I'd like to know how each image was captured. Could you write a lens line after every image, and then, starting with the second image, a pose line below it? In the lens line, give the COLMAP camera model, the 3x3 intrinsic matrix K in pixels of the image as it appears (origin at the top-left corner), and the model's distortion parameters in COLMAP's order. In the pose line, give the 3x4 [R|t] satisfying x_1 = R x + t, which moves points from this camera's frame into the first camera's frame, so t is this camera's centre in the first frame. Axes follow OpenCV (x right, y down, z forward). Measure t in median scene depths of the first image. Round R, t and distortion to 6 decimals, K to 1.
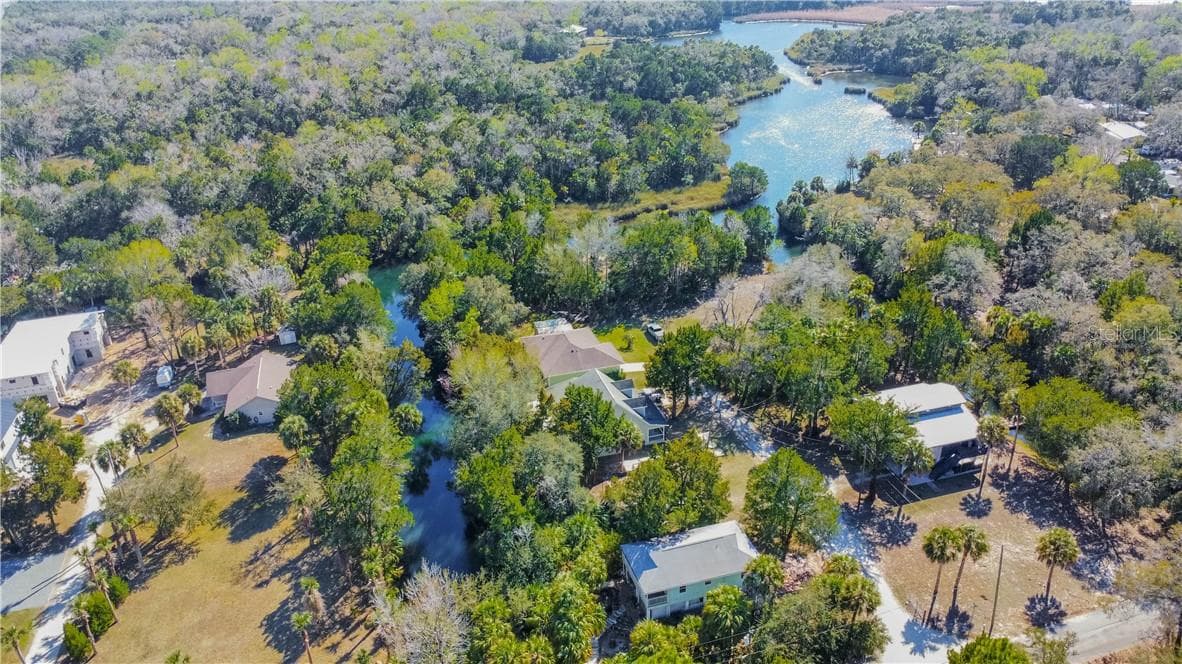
lens RADIAL K [[843.9, 0, 591.0], [0, 843.9, 332.0], [0, 0, 1]] dist [-0.027446, -0.009583]
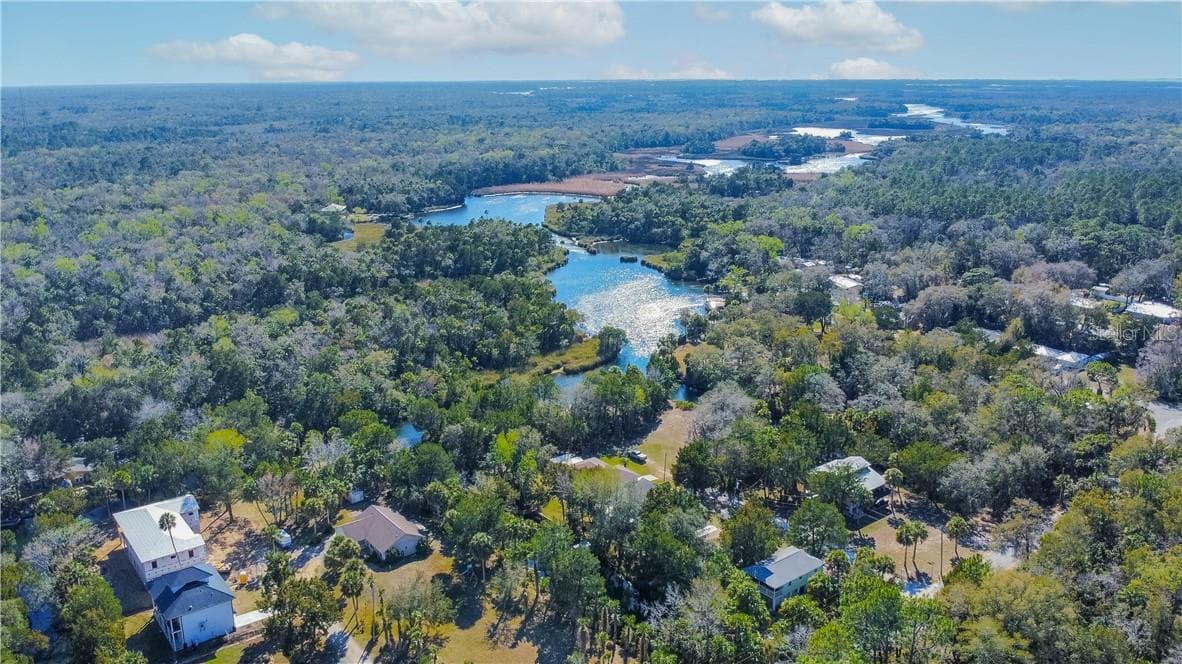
lens RADIAL K [[888.7, 0, 591.0], [0, 888.7, 332.0], [0, 0, 1]] dist [-0.023398, -0.004143]
pose [[0.932742, -0.071565, 0.353372, -0.318796], [0.134745, 0.978276, -0.157544, 0.014161], [-0.334420, 0.194563, 0.922122, -0.224874]]
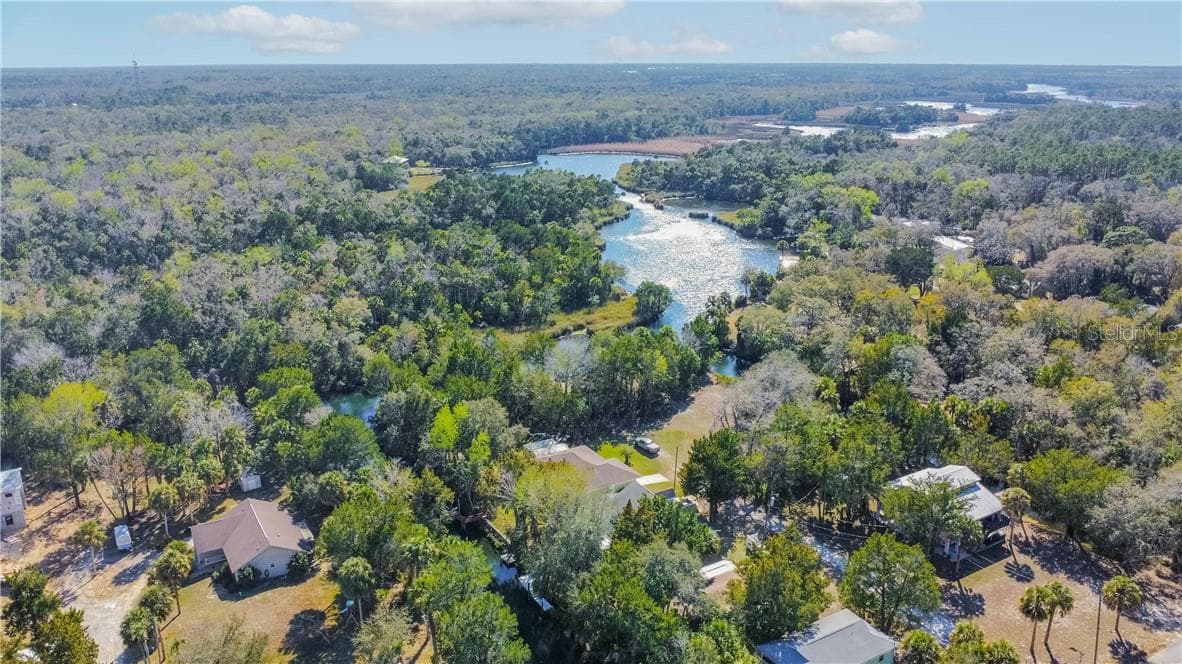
lens RADIAL K [[875.2, 0, 591.0], [0, 875.2, 332.0], [0, 0, 1]] dist [-0.033129, -0.001071]
pose [[0.968251, -0.044179, 0.246043, -0.154094], [0.081404, 0.986334, -0.143246, 0.007068], [-0.236352, 0.158727, 0.958615, 0.001459]]
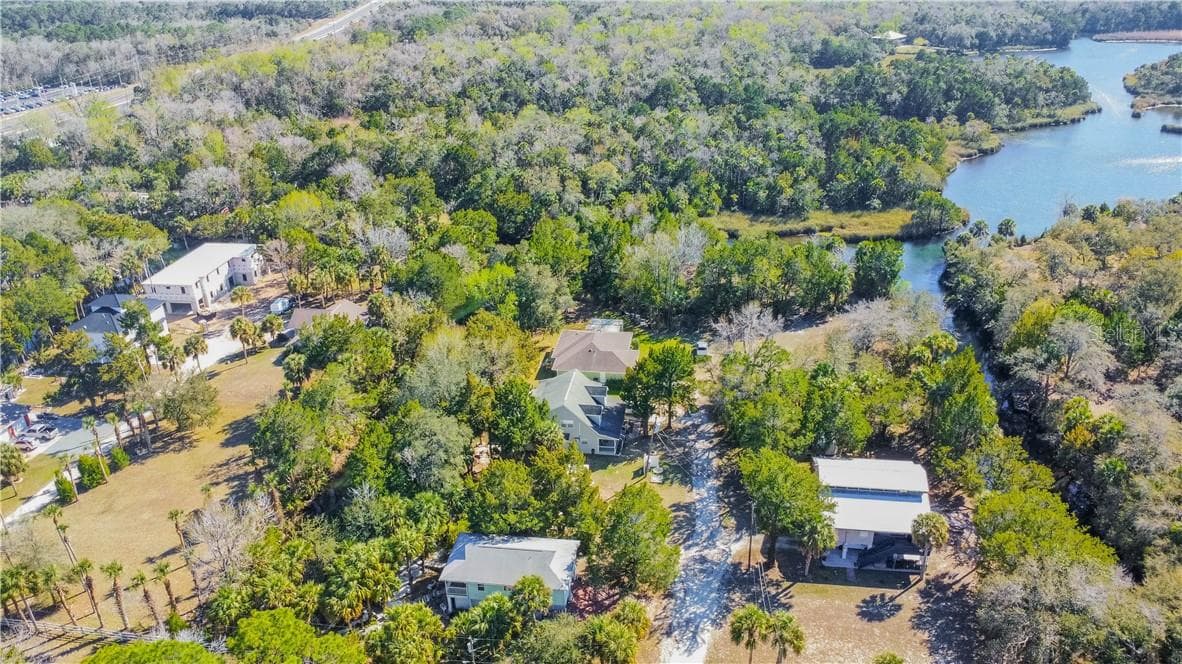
lens RADIAL K [[843.9, 0, 591.0], [0, 843.9, 332.0], [0, 0, 1]] dist [-0.027446, -0.009583]
pose [[0.911919, 0.184552, -0.366531, 0.203839], [-0.183185, 0.982311, 0.038845, -0.022999], [0.367216, 0.031720, 0.929595, 0.035058]]
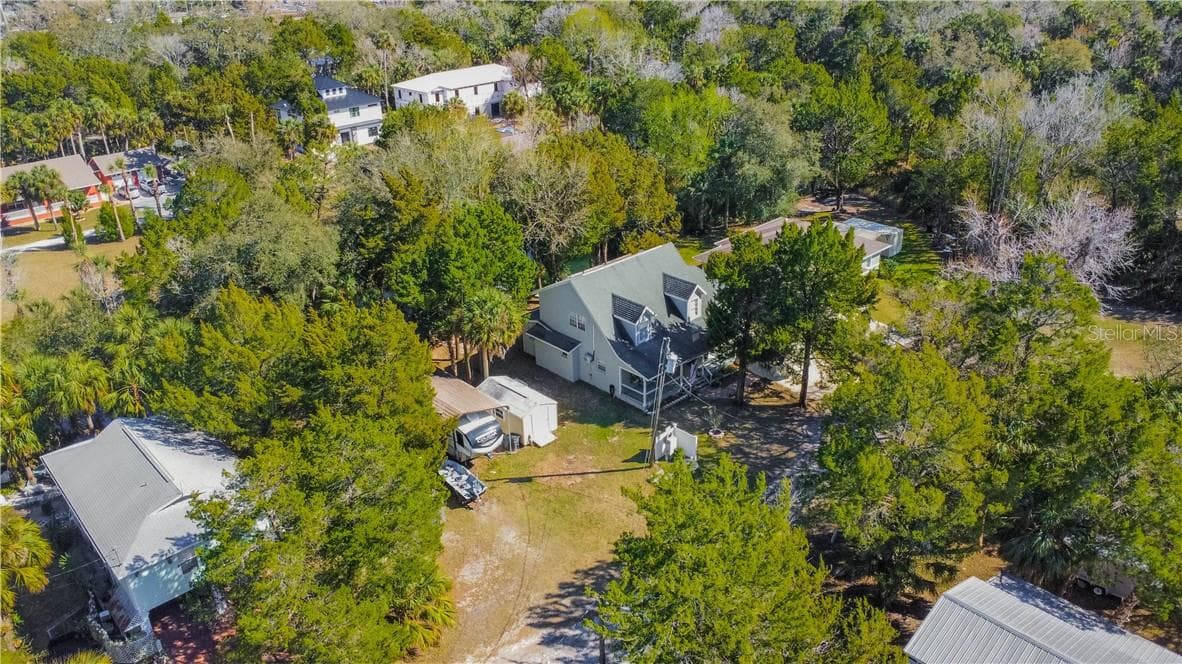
lens RADIAL K [[843.9, 0, 591.0], [0, 843.9, 332.0], [0, 0, 1]] dist [-0.027446, -0.009583]
pose [[0.460562, 0.407081, -0.788776, 0.227084], [-0.373186, 0.895084, 0.244044, -0.010019], [0.805366, 0.181963, 0.564158, 0.355482]]
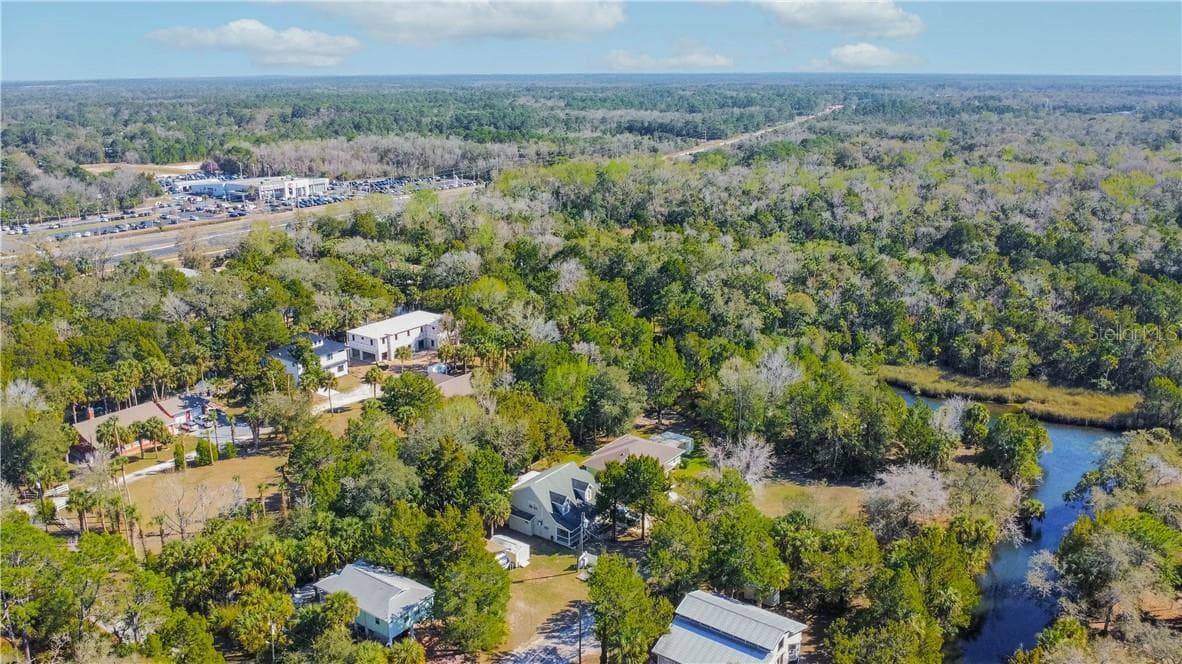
lens RADIAL K [[888.7, 0, 591.0], [0, 888.7, 332.0], [0, 0, 1]] dist [-0.023398, -0.004143]
pose [[0.614950, 0.251902, -0.747249, 0.435462], [-0.358140, 0.933455, 0.019941, -0.075259], [0.702547, 0.255357, 0.664245, 0.120162]]
